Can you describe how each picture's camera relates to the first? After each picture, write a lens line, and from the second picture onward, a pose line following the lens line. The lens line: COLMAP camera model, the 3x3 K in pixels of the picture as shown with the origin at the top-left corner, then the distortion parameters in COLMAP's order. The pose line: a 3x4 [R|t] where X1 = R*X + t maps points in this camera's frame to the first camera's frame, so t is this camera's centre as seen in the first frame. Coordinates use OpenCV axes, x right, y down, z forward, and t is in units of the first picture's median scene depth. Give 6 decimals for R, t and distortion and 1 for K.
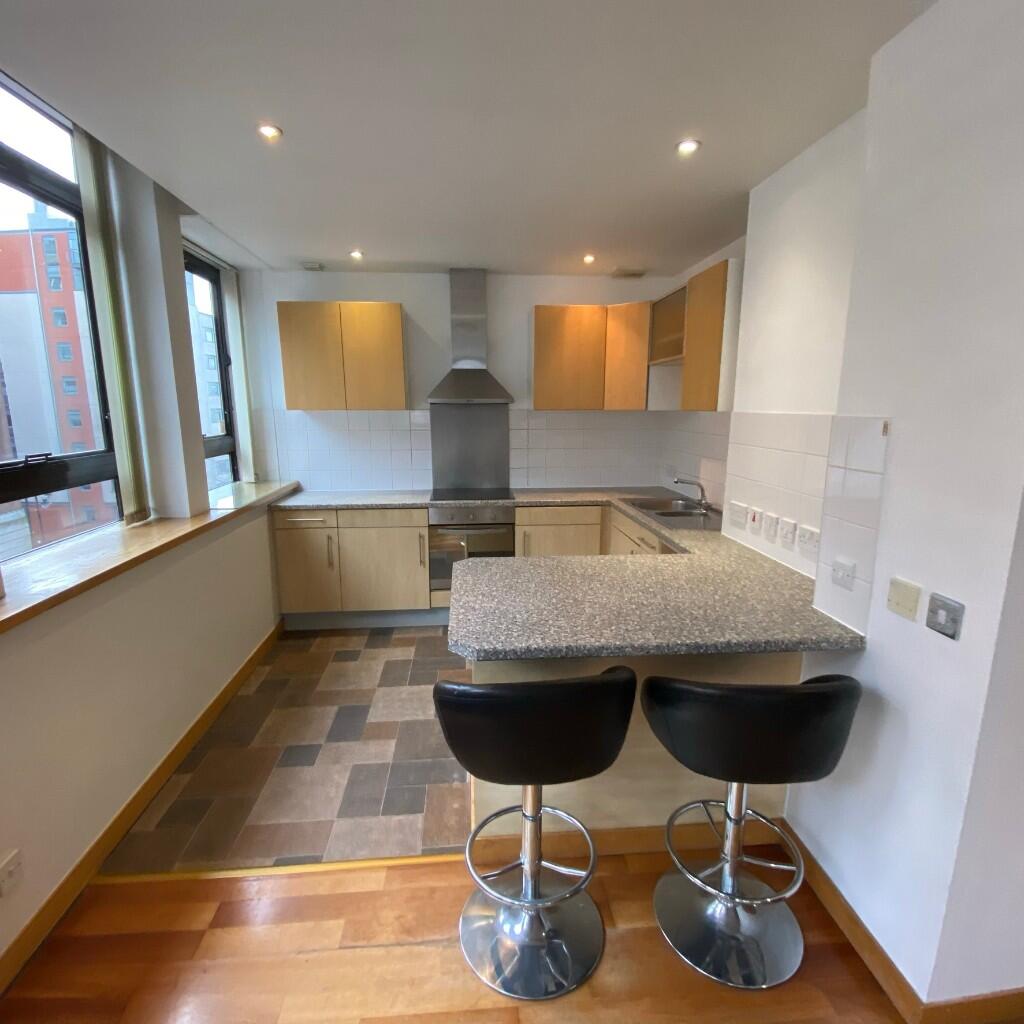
lens RADIAL K [[551.6, 0, 514.3], [0, 551.6, 515.5], [0, 0, 1]] dist [-0.005718, -0.005814]
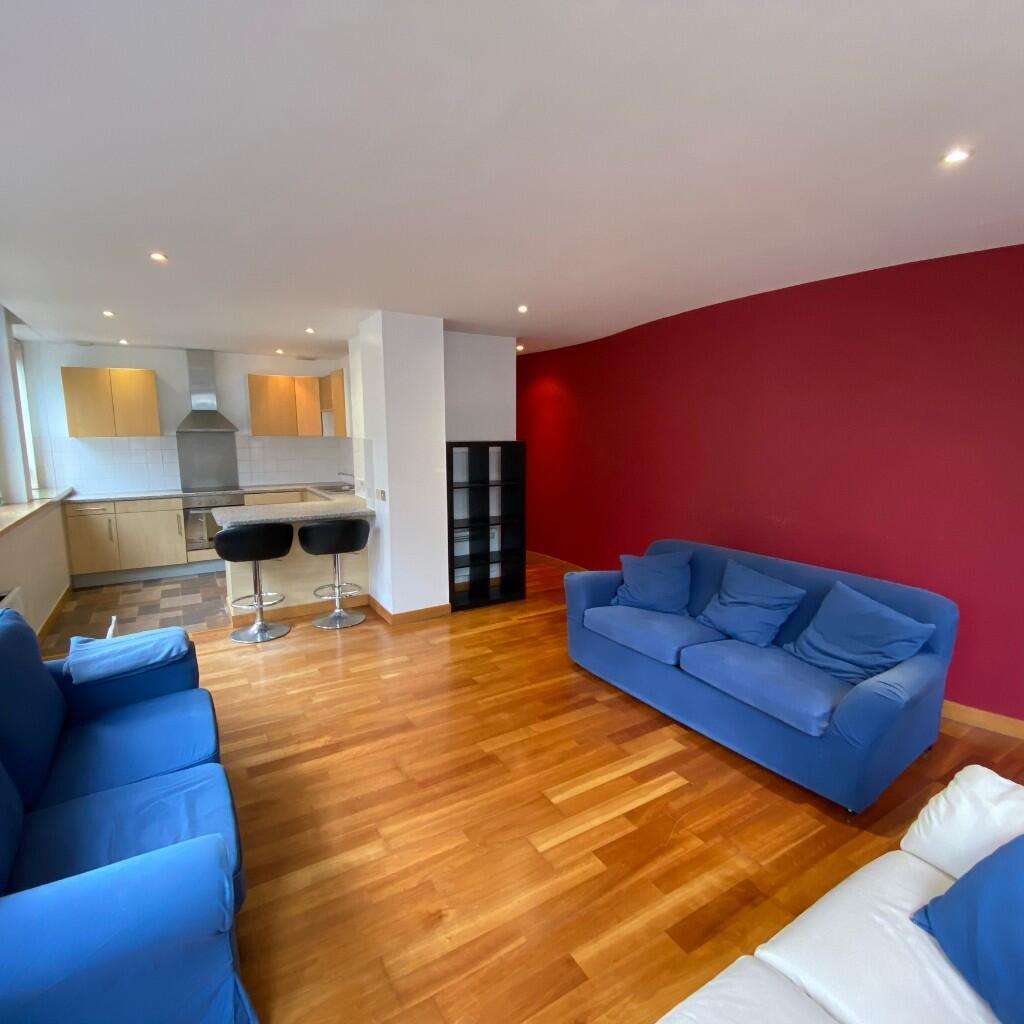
lens RADIAL K [[551.6, 0, 518.2], [0, 551.6, 501.9], [0, 0, 1]] dist [-0.005718, -0.005814]
pose [[0.892167, -0.063944, 0.447157, -0.003380], [0.091626, 0.994968, -0.040530, 0.153331], [-0.442315, 0.077130, 0.893537, -0.848959]]
